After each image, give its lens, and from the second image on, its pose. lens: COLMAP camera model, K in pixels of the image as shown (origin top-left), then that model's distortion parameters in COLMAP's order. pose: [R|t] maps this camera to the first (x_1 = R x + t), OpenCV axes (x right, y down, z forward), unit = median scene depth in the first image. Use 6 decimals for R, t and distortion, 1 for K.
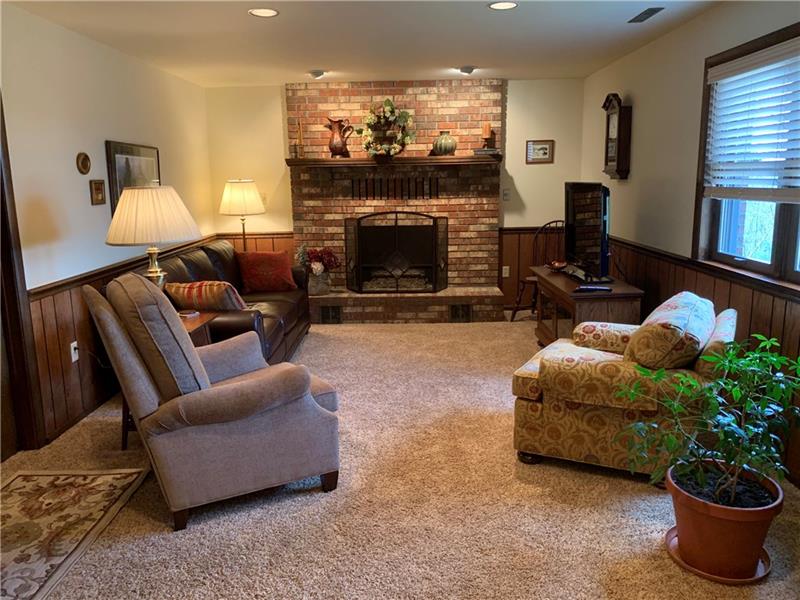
lens RADIAL K [[610.1, 0, 390.4], [0, 610.1, 296.1], [0, 0, 1]] dist [0.007449, -0.007307]
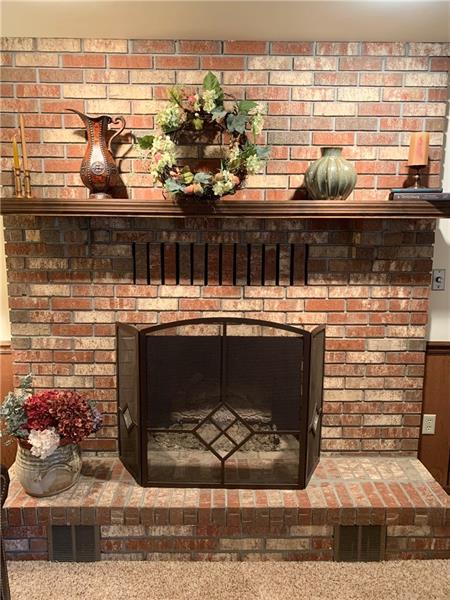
lens RADIAL K [[457.6, 0, 221.8], [0, 457.6, 274.6], [0, 0, 1]] dist [0.007449, -0.007307]
pose [[0.999033, 0.020079, 0.039118, -0.005716], [-0.017325, 0.997430, -0.069519, -0.144521], [-0.040414, 0.068775, 0.996813, 0.644864]]
